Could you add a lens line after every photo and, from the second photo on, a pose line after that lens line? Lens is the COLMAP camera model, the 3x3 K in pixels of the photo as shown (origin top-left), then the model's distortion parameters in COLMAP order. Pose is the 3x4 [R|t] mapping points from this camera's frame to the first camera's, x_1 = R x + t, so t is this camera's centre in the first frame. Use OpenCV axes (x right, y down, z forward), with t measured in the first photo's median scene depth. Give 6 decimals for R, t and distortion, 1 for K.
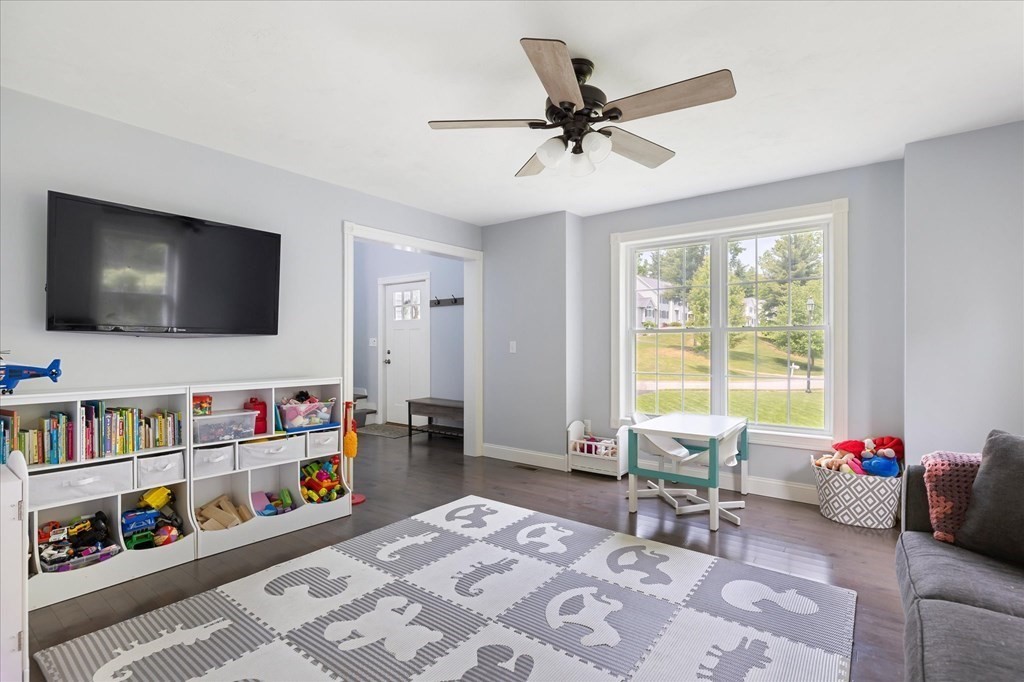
lens RADIAL K [[489.5, 0, 511.8], [0, 489.5, 345.7], [0, 0, 1]] dist [-0.002471, 0.001502]
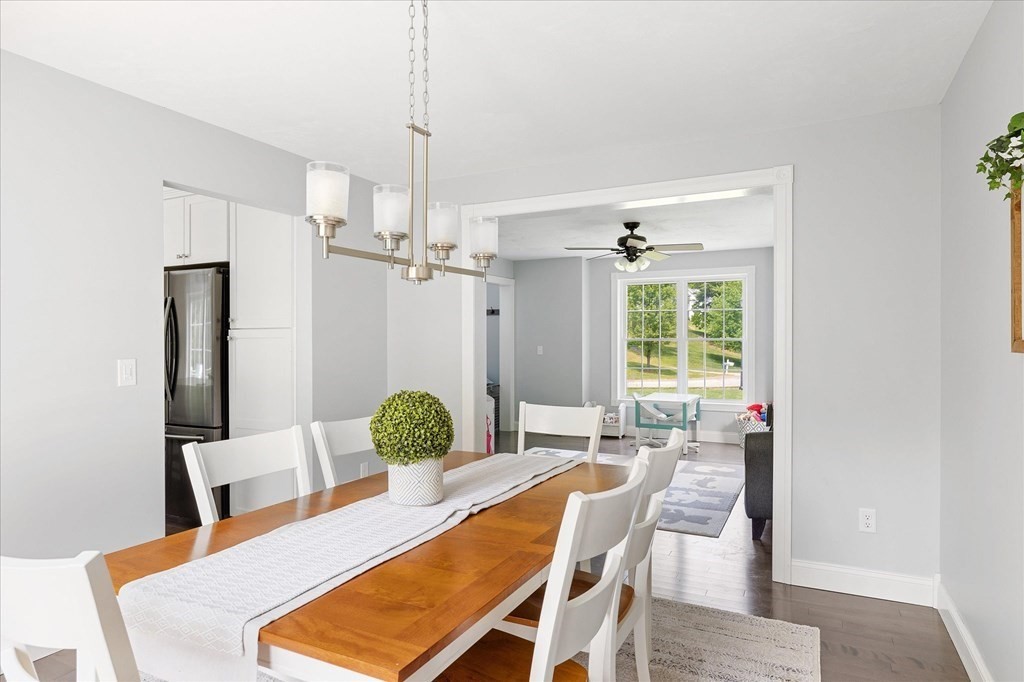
lens RADIAL K [[574.7, 0, 516.1], [0, 574.7, 342.2], [0, 0, 1]] dist [-0.001643, 0.001157]
pose [[0.985786, -0.001192, 0.168001, -0.461464], [0.000827, 0.999997, 0.002239, -0.034004], [-0.168003, -0.002068, 0.985784, -0.815514]]
